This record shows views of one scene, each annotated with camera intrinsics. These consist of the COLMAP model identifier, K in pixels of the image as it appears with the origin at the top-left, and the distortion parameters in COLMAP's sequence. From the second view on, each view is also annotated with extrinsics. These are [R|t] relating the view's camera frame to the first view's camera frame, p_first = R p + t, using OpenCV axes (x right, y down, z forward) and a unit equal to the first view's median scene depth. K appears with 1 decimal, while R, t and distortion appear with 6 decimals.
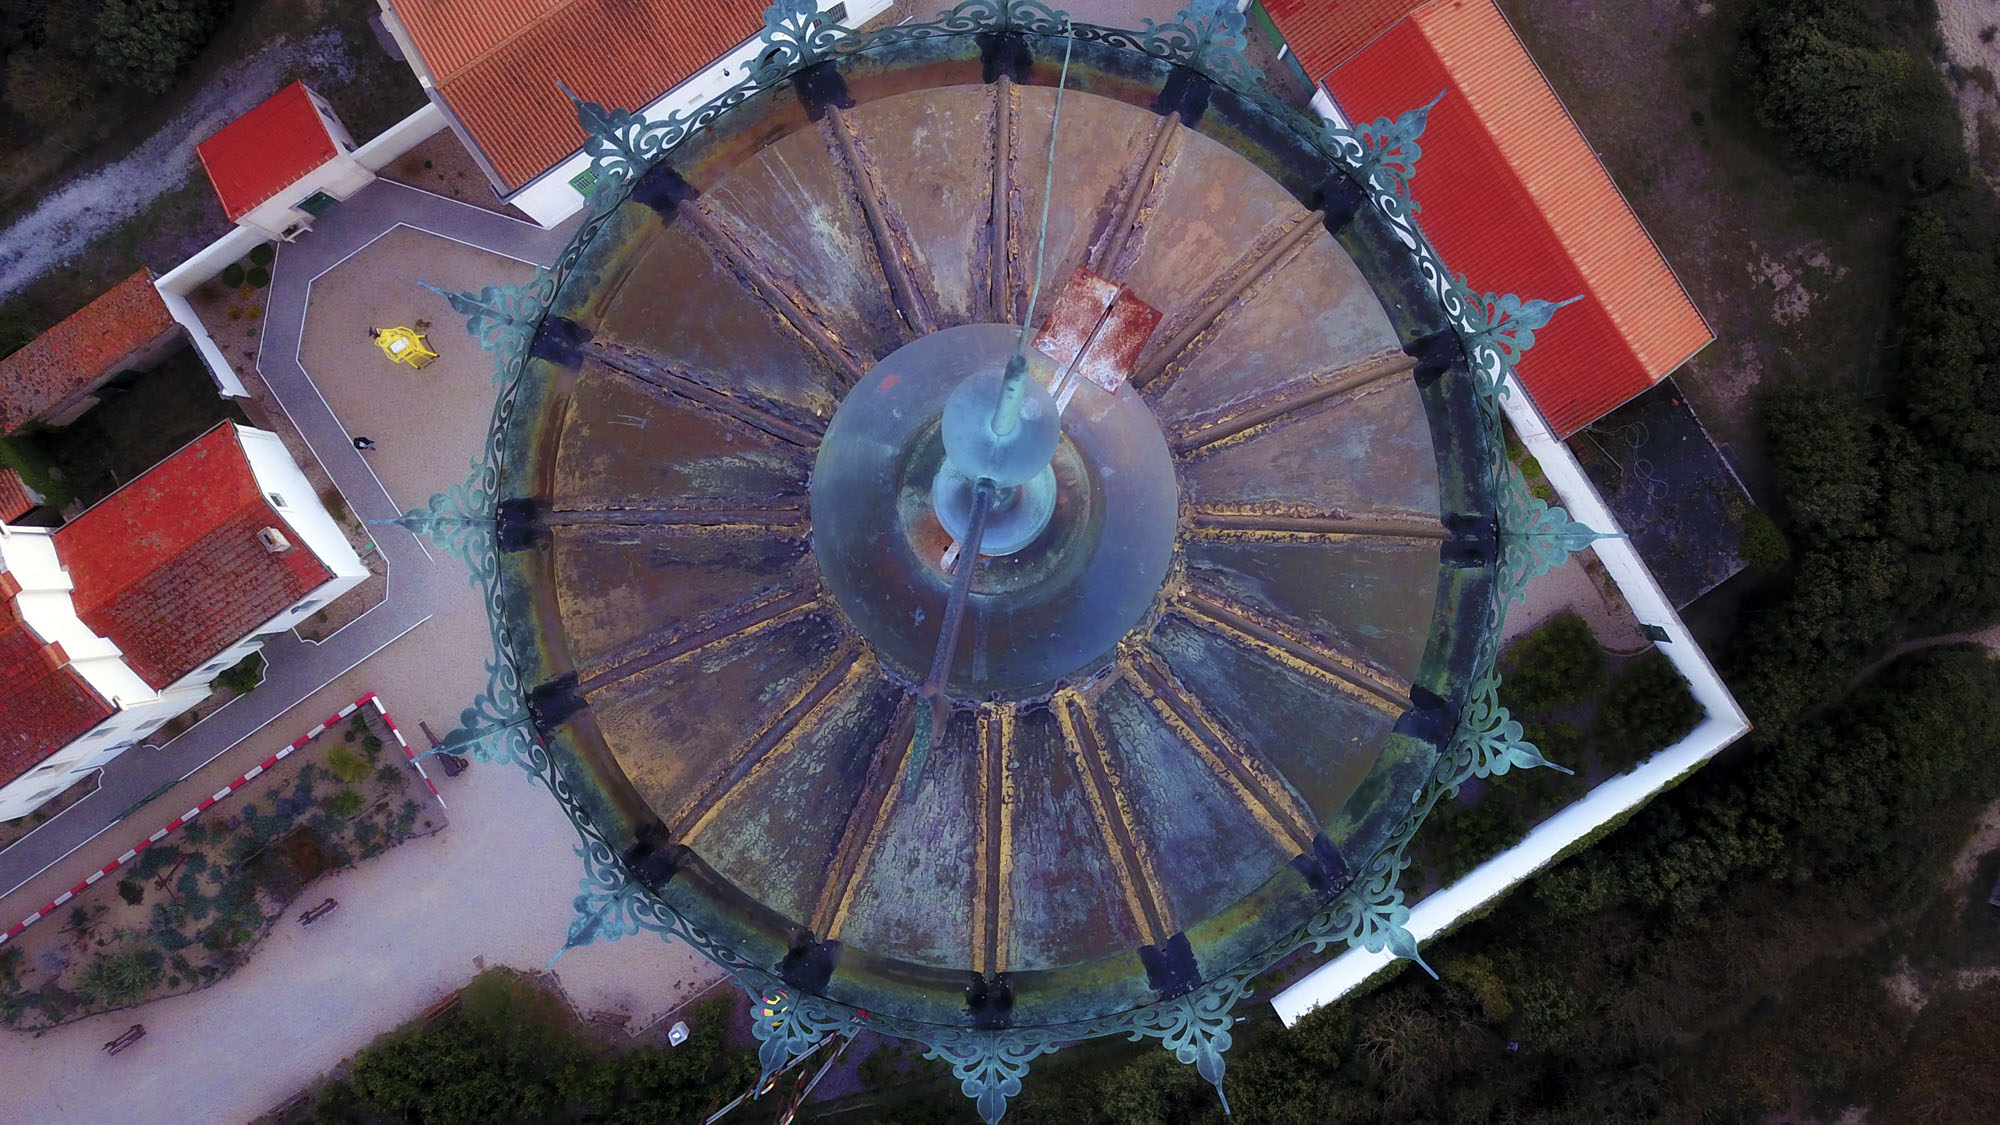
lens RADIAL K [[1538.7, 0, 1000.0], [0, 1538.7, 562.5], [0, 0, 1]] dist [0.004725, 0.006161]
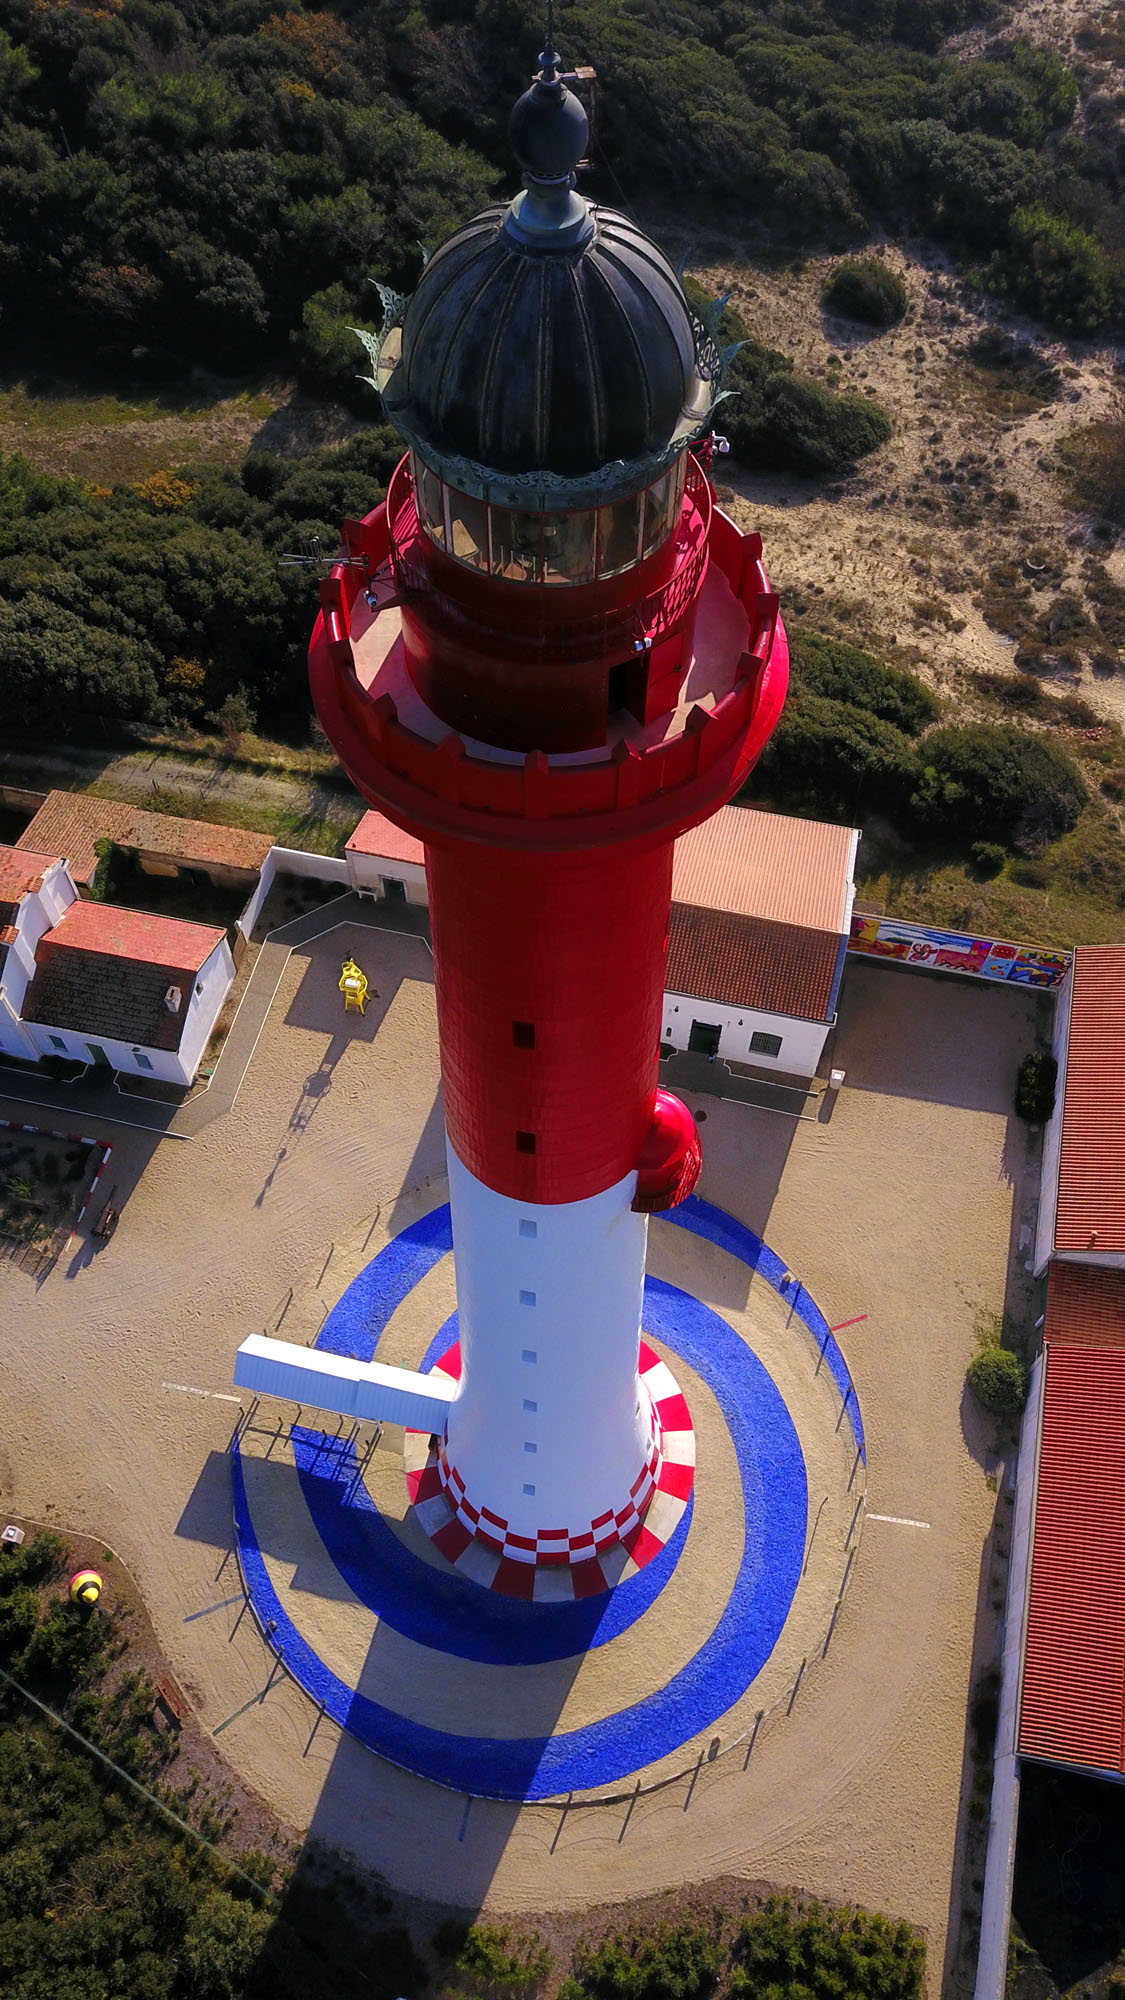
lens RADIAL K [[1538.7, 0, 562.5], [0, 1538.7, 1000.0], [0, 0, 1]] dist [0.004725, 0.006161]
pose [[0.689083, 0.623130, -0.369965, 0.213484], [-0.724653, 0.587901, -0.359513, 0.199061], [-0.006520, 0.515831, 0.856665, -0.096656]]
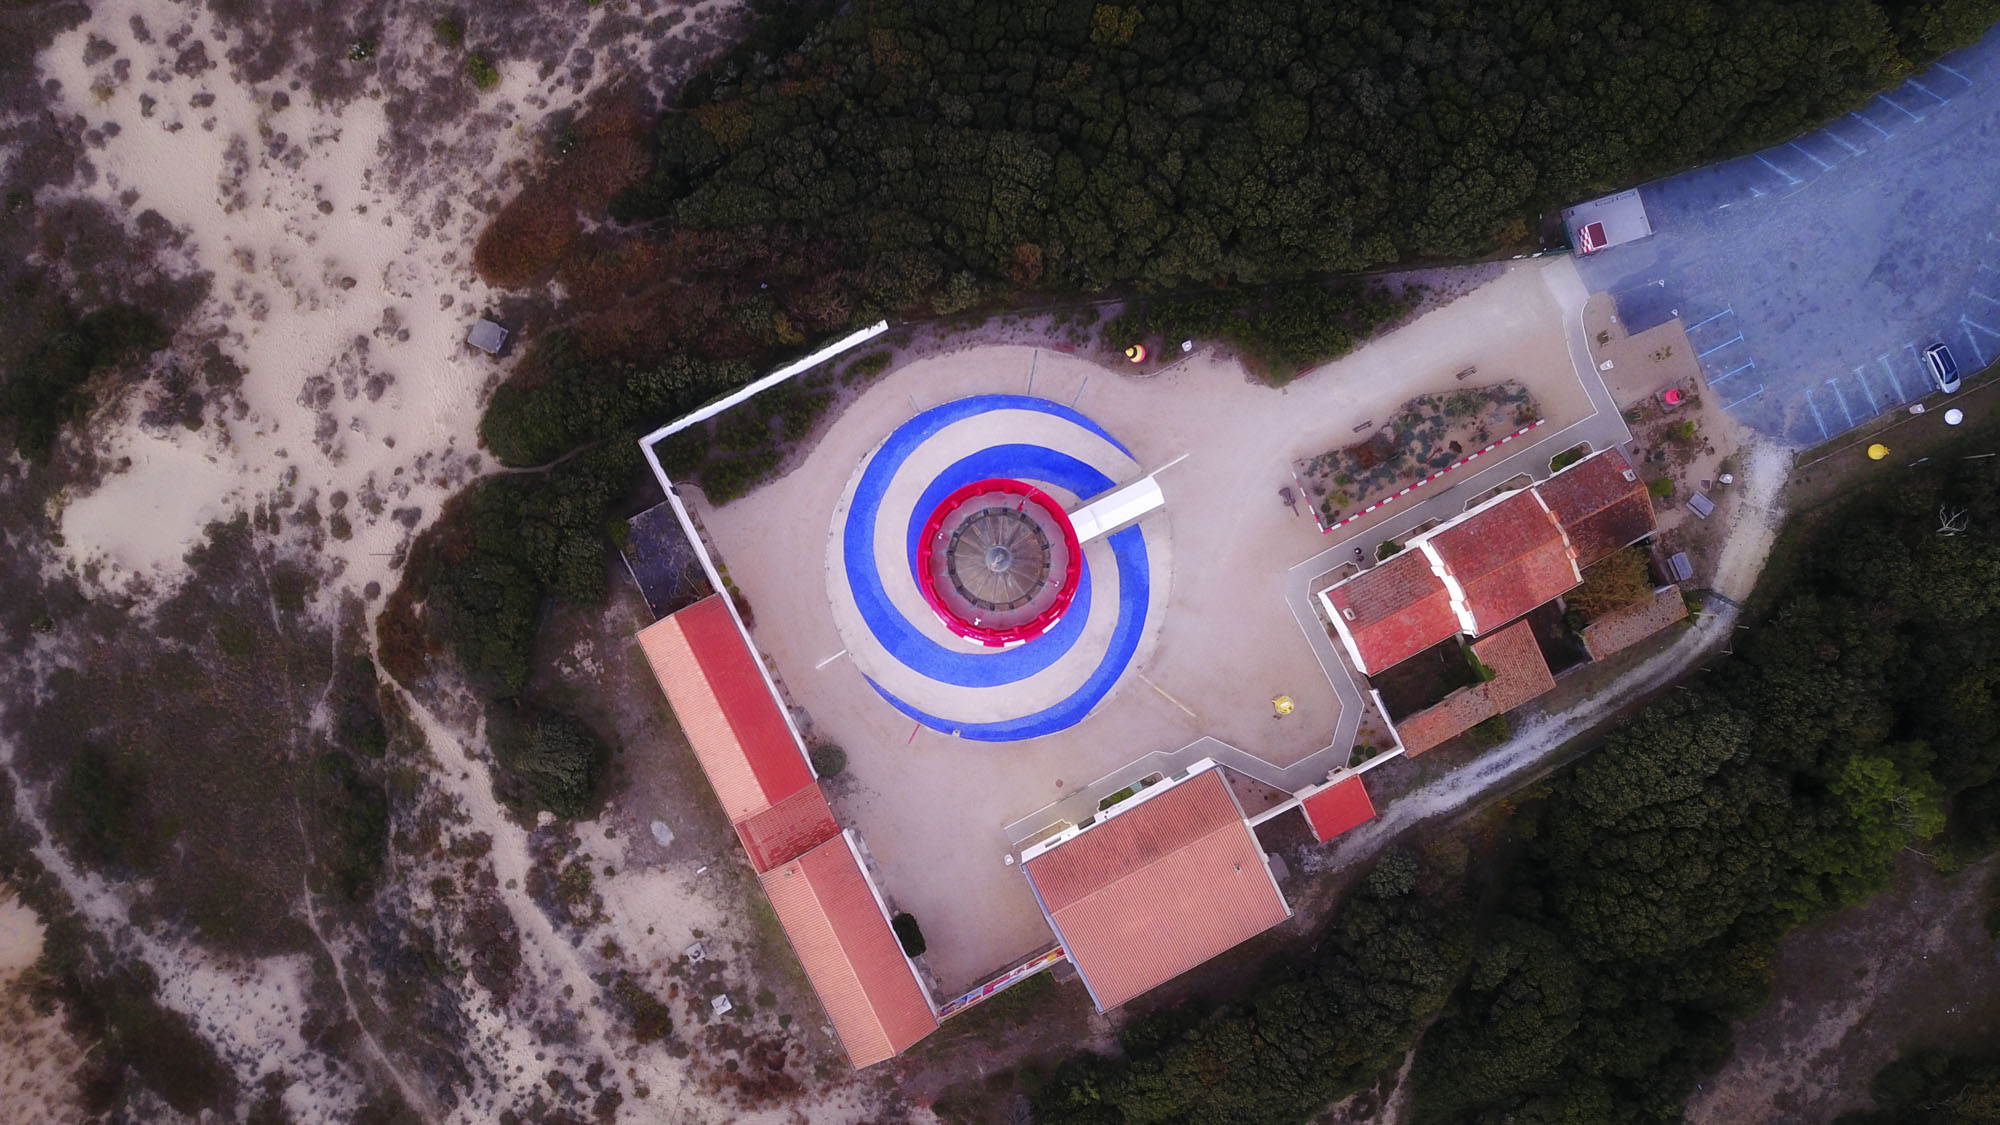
lens RADIAL K [[1538.7, 0, 1000.0], [0, 1538.7, 562.5], [0, 0, 1]] dist [0.004725, 0.006161]
pose [[-0.993709, -0.111989, 0.000461, -0.001346], [0.111990, -0.993694, 0.005585, -0.009200], [-0.000167, 0.005601, 0.999984, -0.968882]]
